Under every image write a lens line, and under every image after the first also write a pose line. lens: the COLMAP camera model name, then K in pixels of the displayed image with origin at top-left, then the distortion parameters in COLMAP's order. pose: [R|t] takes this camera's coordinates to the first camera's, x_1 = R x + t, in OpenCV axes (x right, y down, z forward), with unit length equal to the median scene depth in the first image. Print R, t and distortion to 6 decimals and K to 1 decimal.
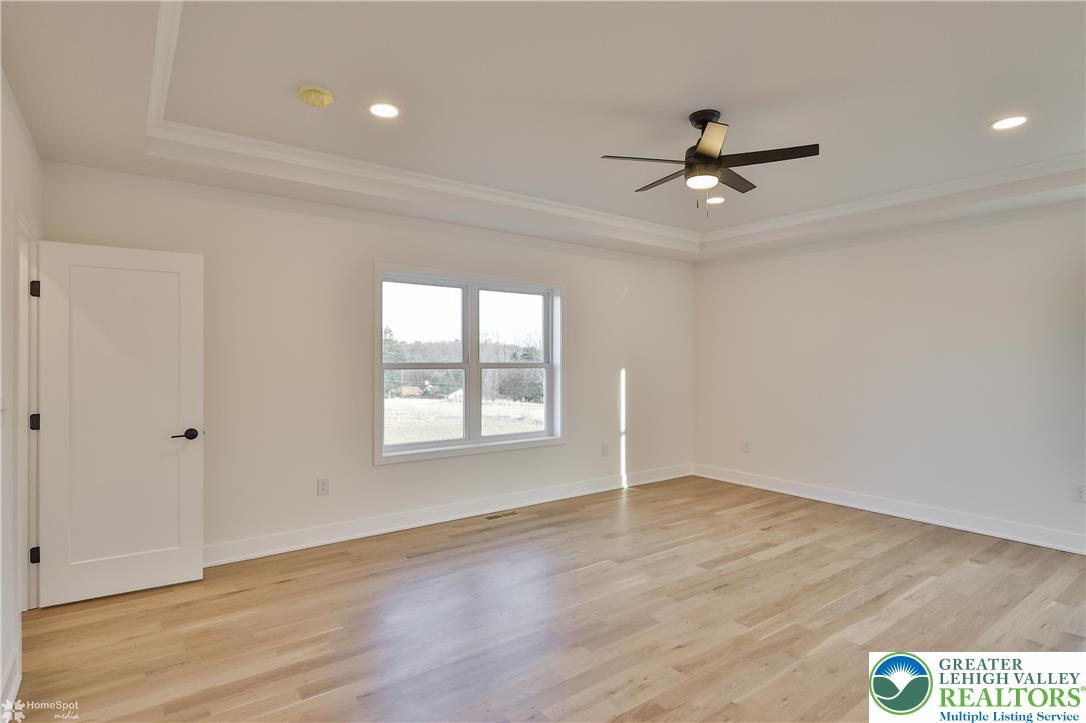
lens RADIAL K [[534.2, 0, 525.9], [0, 534.2, 358.6], [0, 0, 1]] dist [0.000459, 0.000026]
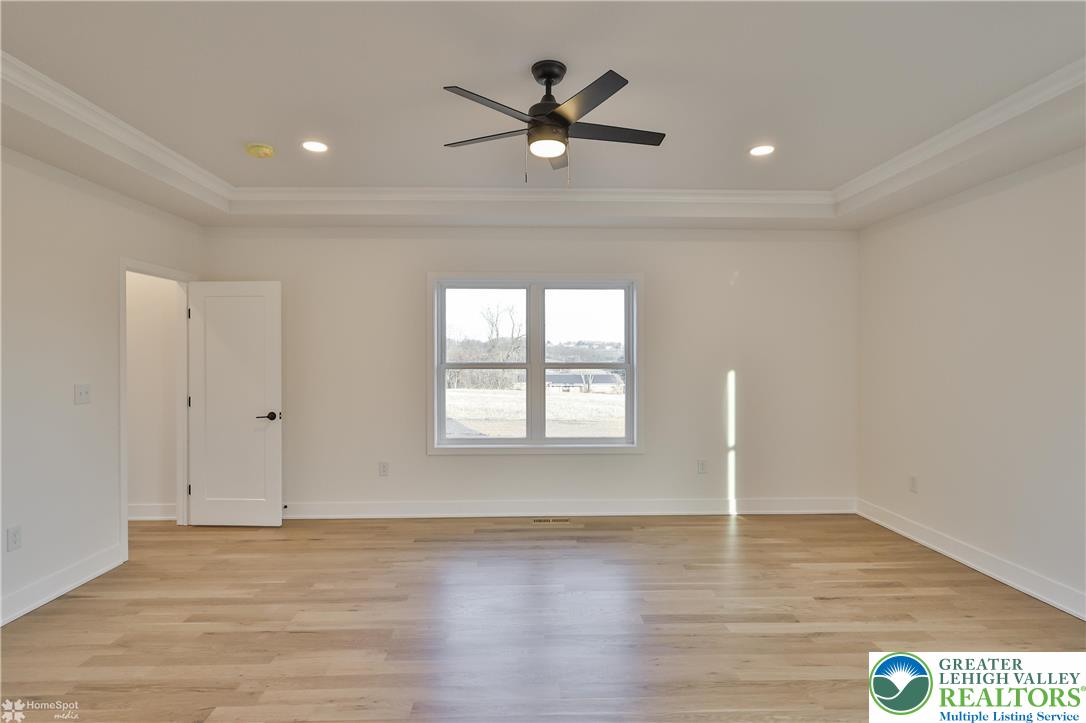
lens RADIAL K [[533.3, 0, 540.7], [0, 533.3, 358.6], [0, 0, 1]] dist [0.001180, 0.000479]
pose [[0.836074, -0.000787, -0.548616, 0.575881], [0.002925, 0.999991, 0.003022, -0.003981], [0.548609, -0.004131, 0.836069, 0.220217]]
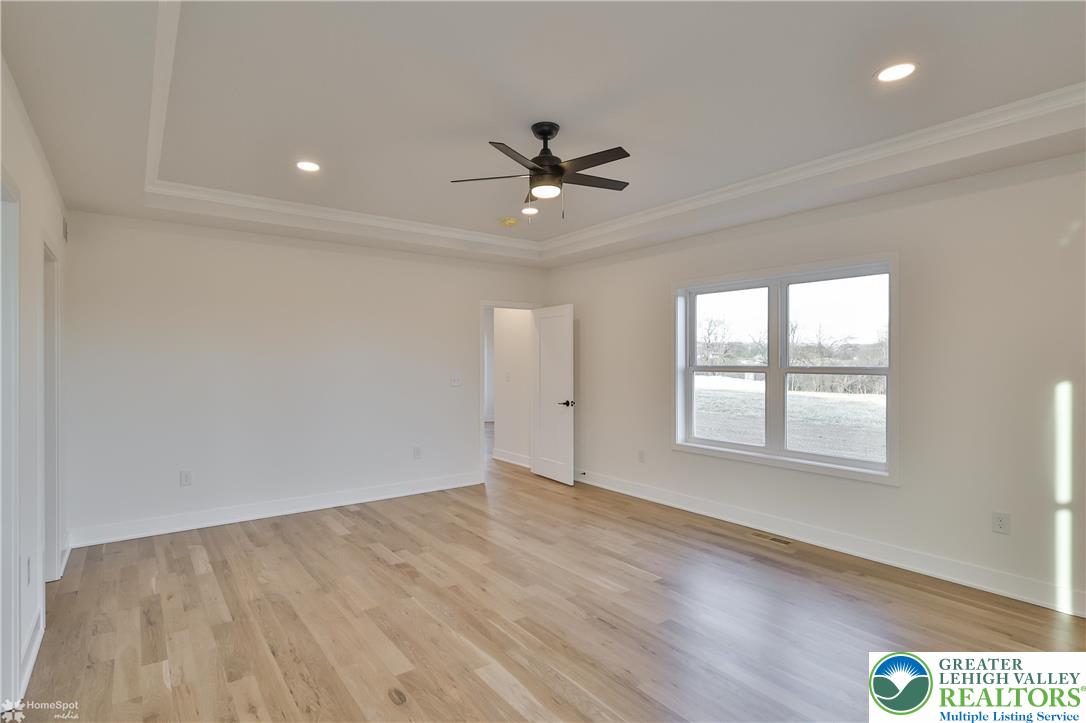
lens RADIAL K [[528.6, 0, 525.2], [0, 528.6, 364.0], [0, 0, 1]] dist [0.000877, 0.000620]
pose [[0.034258, 0.004704, -0.999402, 1.002679], [0.001125, 0.999988, 0.004746, -0.001580], [0.999412, -0.001286, 0.034253, 0.685833]]
